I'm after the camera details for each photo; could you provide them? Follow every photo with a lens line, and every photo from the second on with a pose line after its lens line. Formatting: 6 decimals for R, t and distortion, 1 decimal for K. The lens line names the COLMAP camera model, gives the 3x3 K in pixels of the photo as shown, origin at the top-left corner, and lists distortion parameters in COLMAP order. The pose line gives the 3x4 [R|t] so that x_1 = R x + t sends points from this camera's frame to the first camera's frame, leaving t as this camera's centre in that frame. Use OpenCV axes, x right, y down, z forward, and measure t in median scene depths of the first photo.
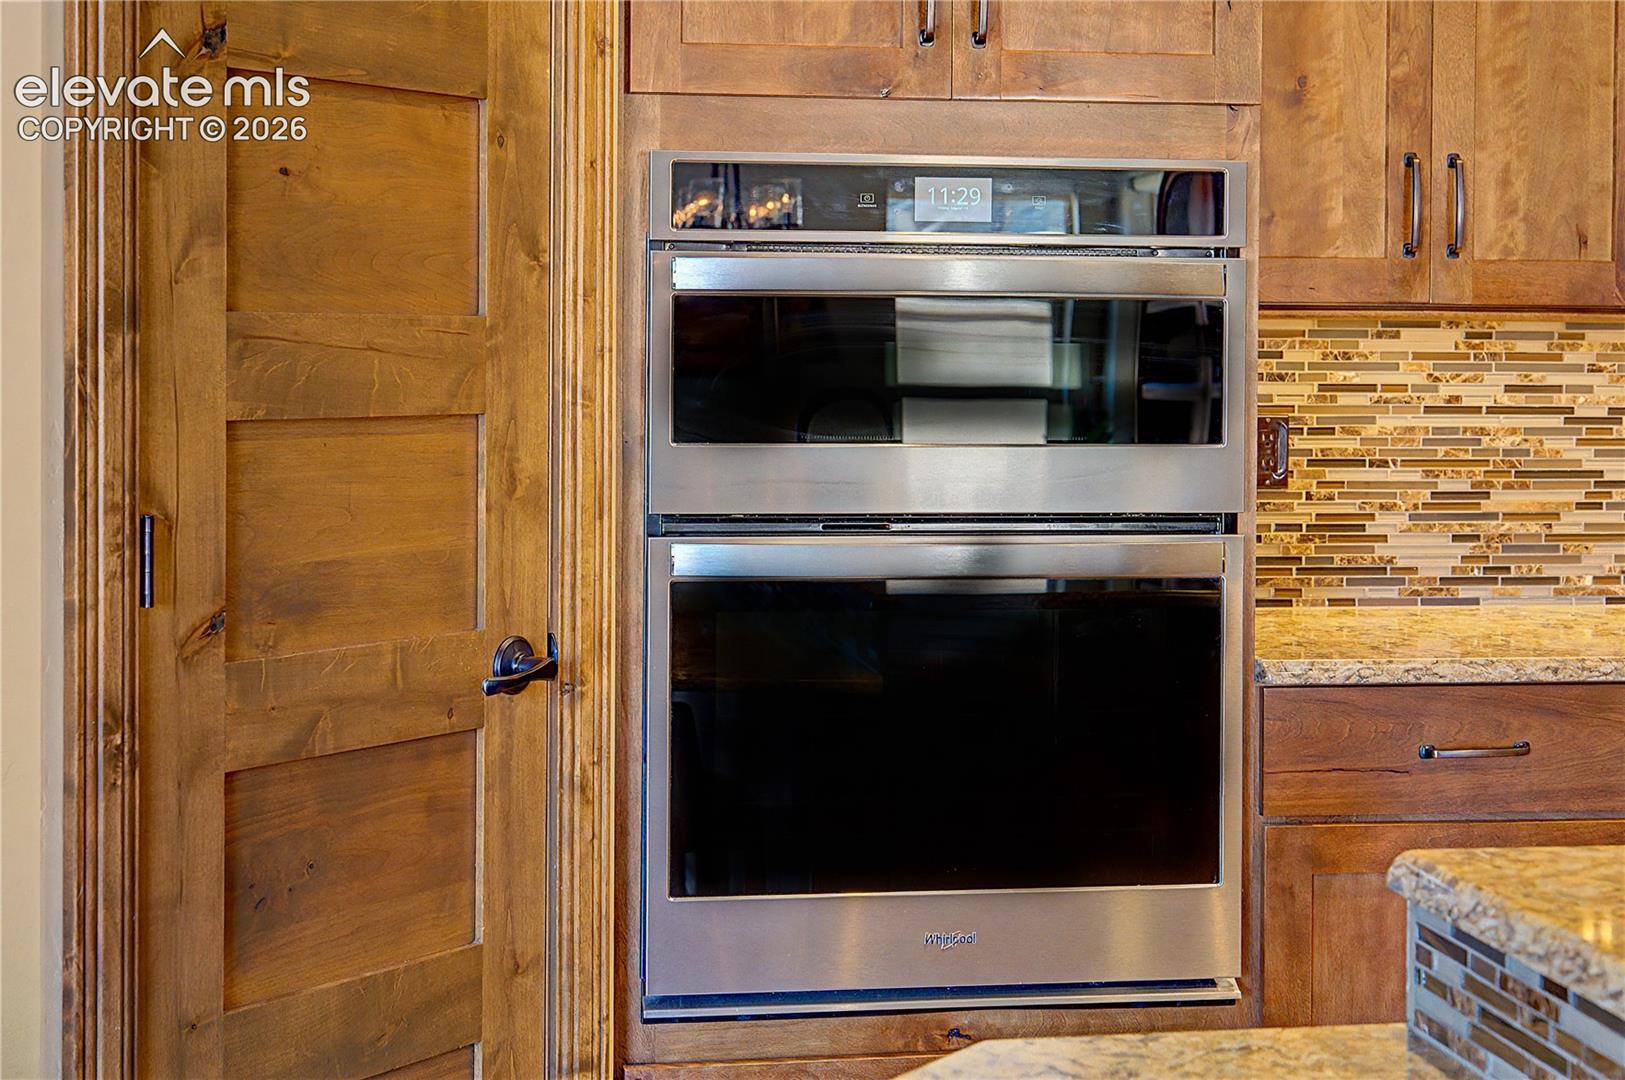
lens RADIAL K [[2543.3, 0, 803.6], [0, 2543.3, 431.4], [0, 0, 1]] dist [0.045420, 0.000000]
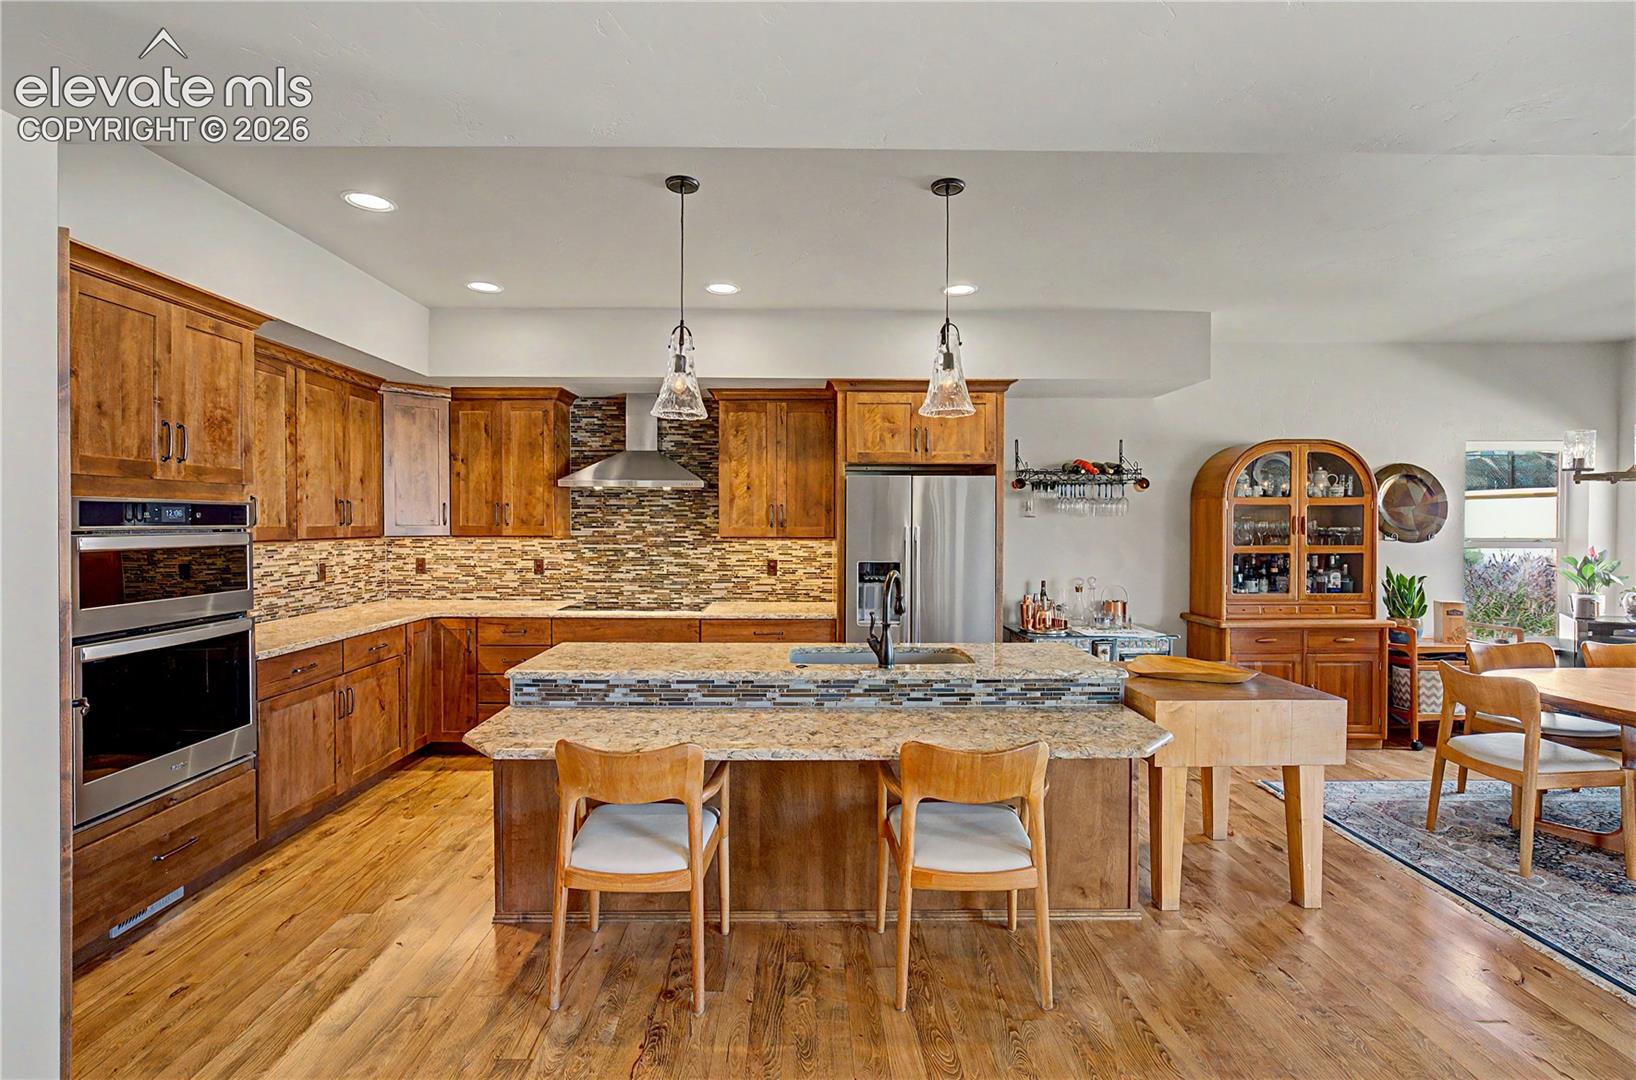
lens RADIAL K [[728.8, 0, 810.8], [0, 728.8, 528.4], [0, 0, 1]] dist [-0.018921, 0.005435]
pose [[0.147542, -0.014842, 0.988944, -0.671817], [0.029062, 0.999521, 0.010665, -0.064154], [-0.988629, 0.027167, 0.147903, 0.155317]]
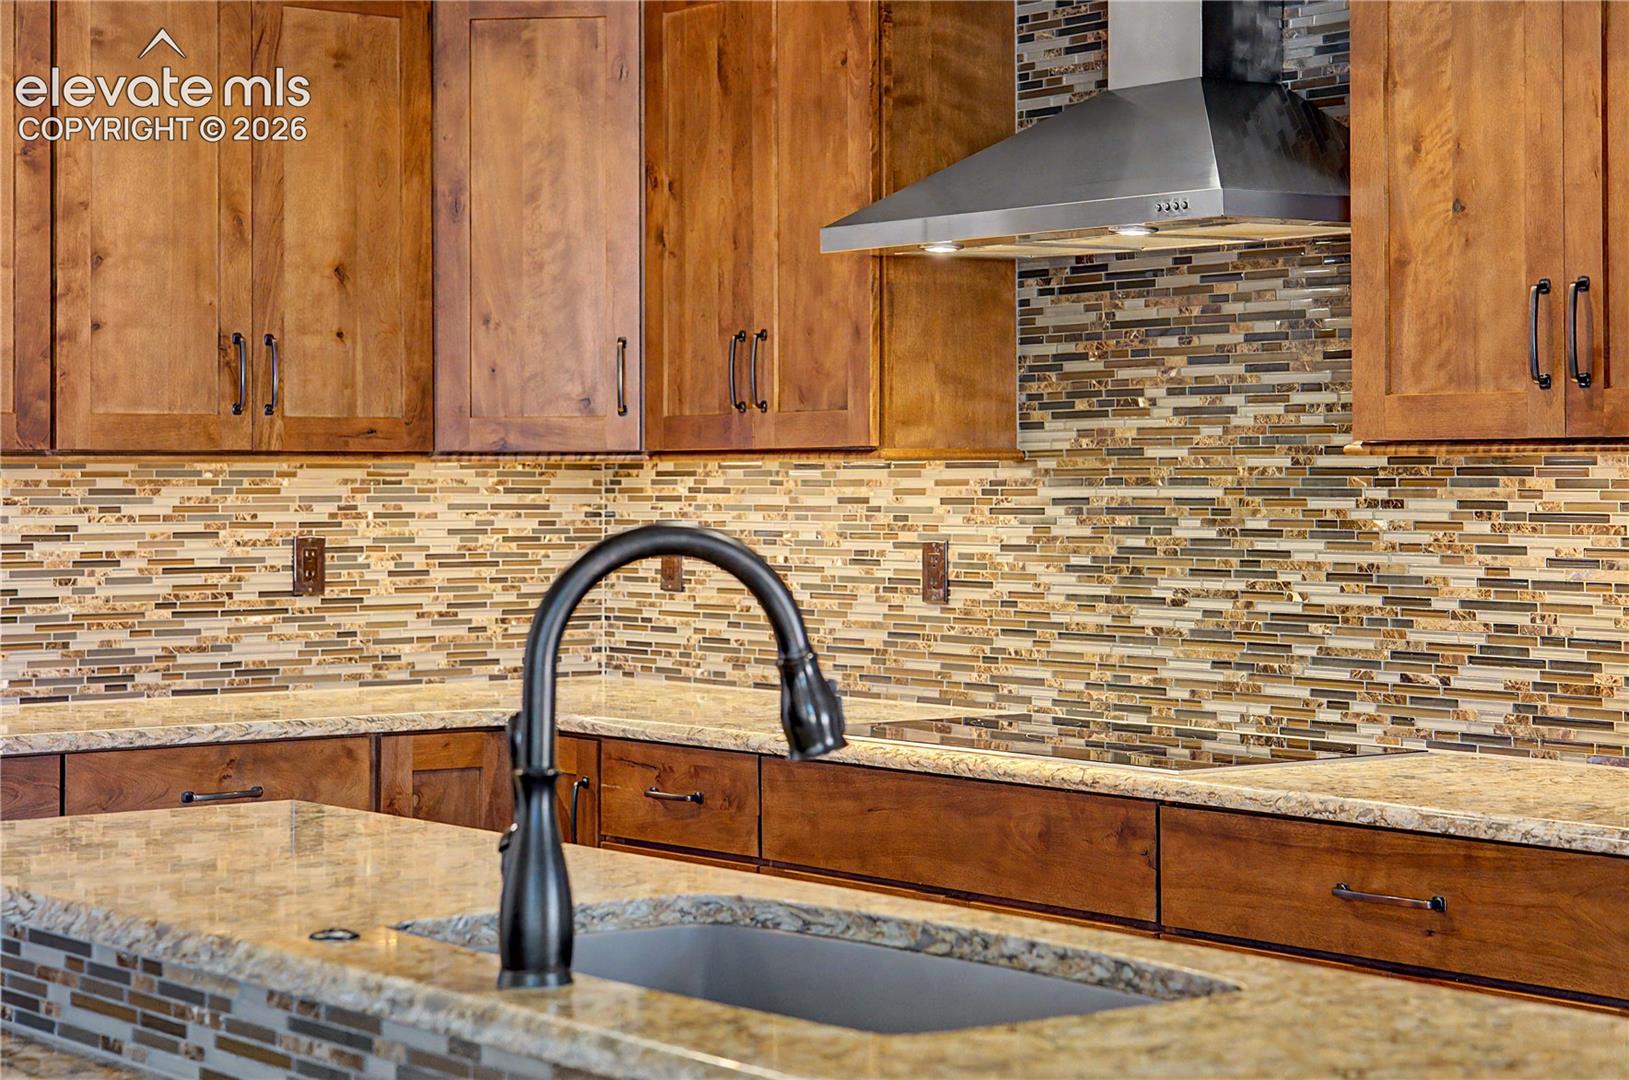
lens RADIAL K [[3096.4, 0, 806.7], [0, 3096.4, 383.8], [0, 0, 1]] dist [0.081937, 0.000000]
pose [[0.874360, 0.009731, 0.485180, -0.082194], [0.021353, 0.998059, -0.058500, 0.016434], [-0.484807, 0.061511, 0.872455, -0.551136]]
